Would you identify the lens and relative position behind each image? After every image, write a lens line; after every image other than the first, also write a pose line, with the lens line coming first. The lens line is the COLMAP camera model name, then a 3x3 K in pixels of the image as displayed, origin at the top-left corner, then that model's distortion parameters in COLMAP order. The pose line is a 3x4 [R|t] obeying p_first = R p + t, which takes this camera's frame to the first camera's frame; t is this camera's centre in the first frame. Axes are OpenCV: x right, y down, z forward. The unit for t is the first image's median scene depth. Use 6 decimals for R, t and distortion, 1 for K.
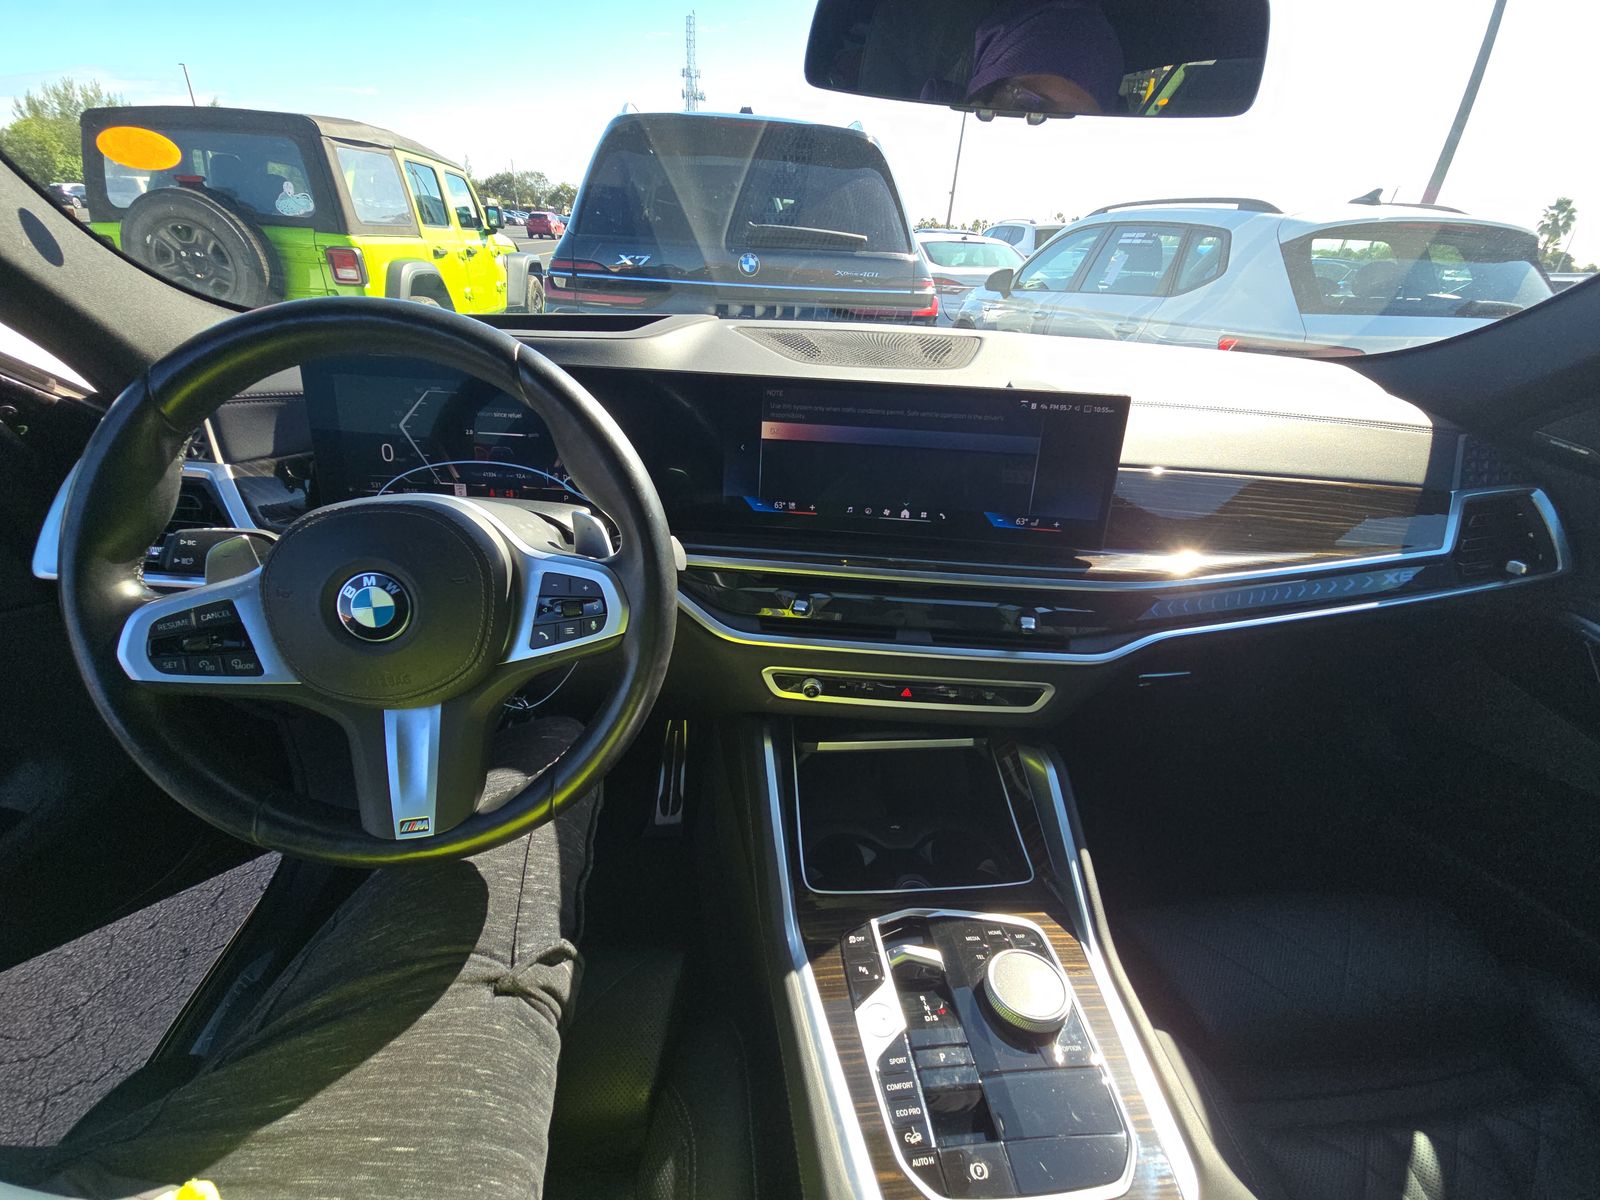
lens RADIAL K [[651.8, 0, 800.0], [0, 651.8, 600.0], [0, 0, 1]] dist [-0.000808, -0.000115]
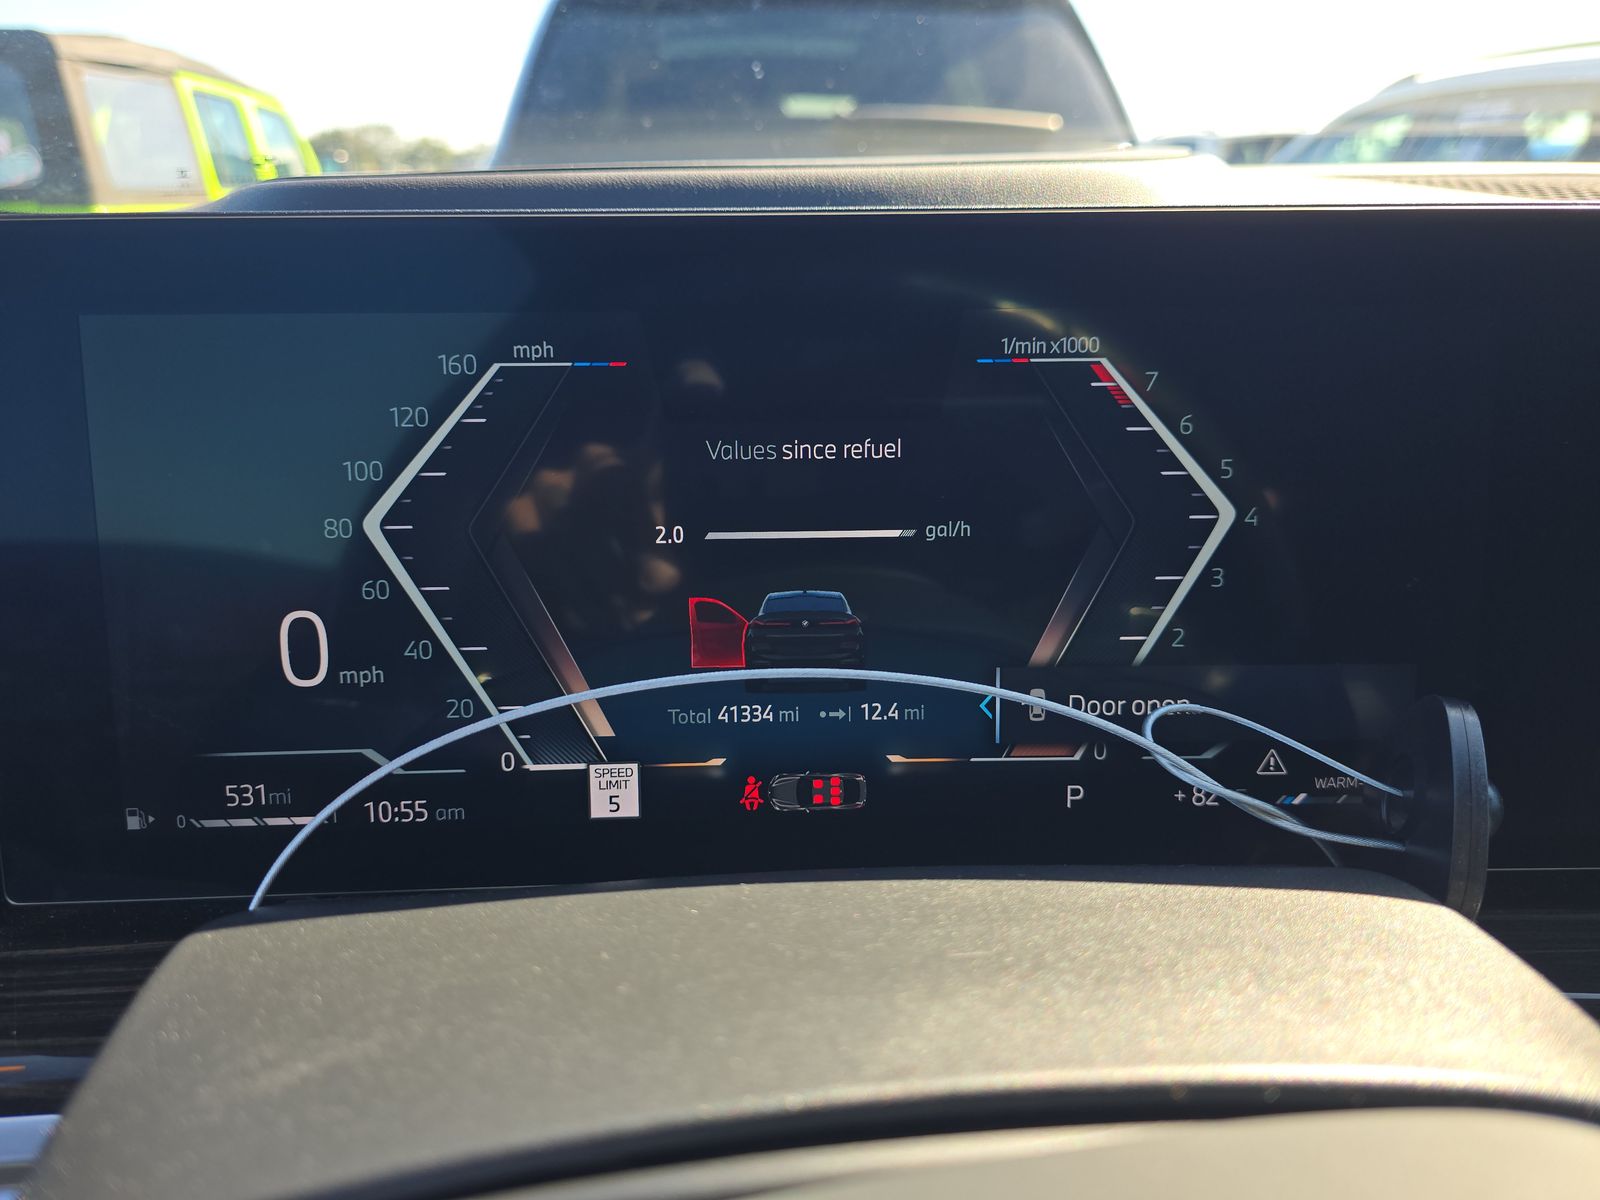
lens RADIAL K [[1065.1, 0, 800.0], [0, 1065.1, 600.0], [0, 0, 1]] dist [0.003305, 0.002813]
pose [[0.998399, -0.056187, -0.006560, -0.452410], [0.054695, 0.988416, -0.141569, -0.178278], [0.014438, 0.140983, 0.989907, 0.630941]]
